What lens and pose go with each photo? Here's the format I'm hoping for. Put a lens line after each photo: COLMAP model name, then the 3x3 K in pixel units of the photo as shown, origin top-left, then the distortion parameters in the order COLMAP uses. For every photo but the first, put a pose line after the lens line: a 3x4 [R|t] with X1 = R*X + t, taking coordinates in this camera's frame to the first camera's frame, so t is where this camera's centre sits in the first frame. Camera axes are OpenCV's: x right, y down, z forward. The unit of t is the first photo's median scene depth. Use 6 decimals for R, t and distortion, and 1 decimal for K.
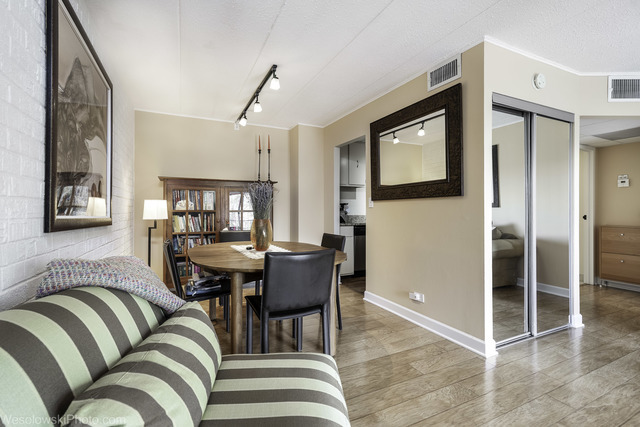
lens RADIAL K [[289.0, 0, 319.8], [0, 289.0, 210.0], [0, 0, 1]] dist [0.001742, 0.000225]
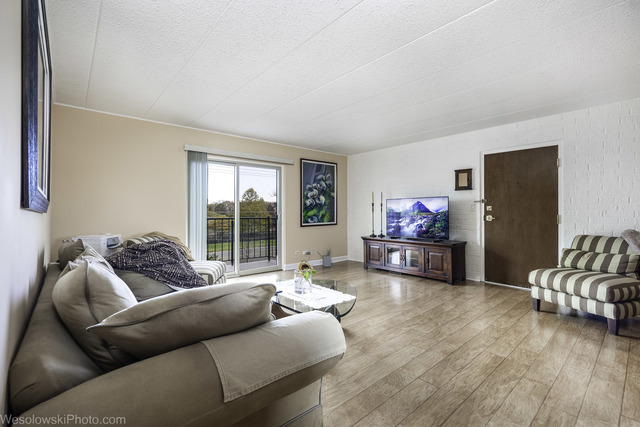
lens RADIAL K [[289.0, 0, 319.8], [0, 289.0, 210.0], [0, 0, 1]] dist [0.001742, 0.000225]
pose [[-0.962132, -0.002150, -0.272575, 1.303129], [-0.001913, 0.999998, -0.001136, -0.010993], [0.272577, -0.000572, -0.962134, 1.235394]]
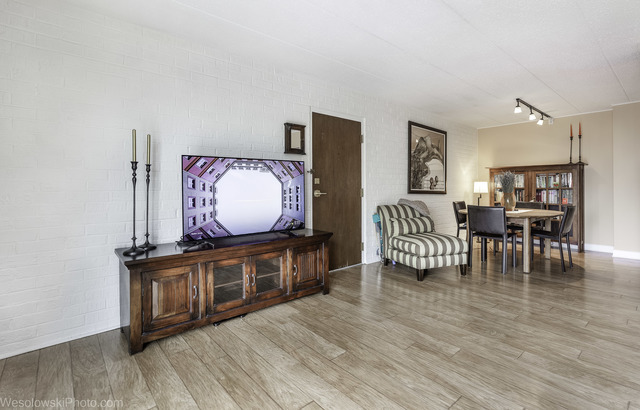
lens RADIAL K [[302.4, 0, 310.1], [0, 302.4, 194.4], [0, 0, 1]] dist [0.001590, 0.000808]
pose [[0.241739, 0.021251, -0.970108, 1.237540], [-0.003690, 0.999773, 0.020982, 0.007951], [0.970334, -0.001493, 0.241763, -0.560901]]
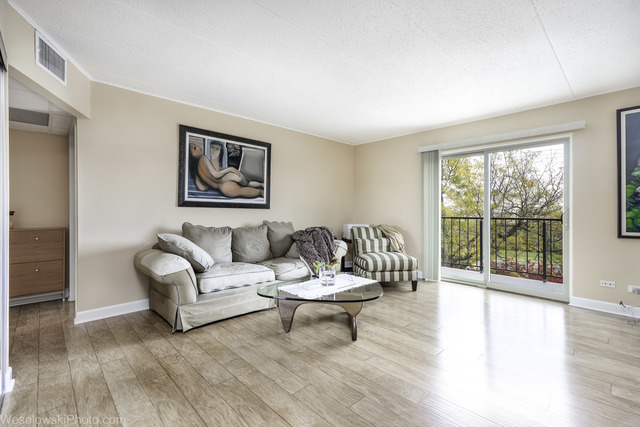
lens RADIAL K [[289.0, 0, 319.8], [0, 289.0, 210.0], [0, 0, 1]] dist [0.001742, 0.000225]
pose [[-0.310781, 0.002534, 0.950478, 0.060833], [-0.000655, 0.999996, -0.002880, 0.006967], [-0.950481, -0.001518, -0.310778, 0.587906]]
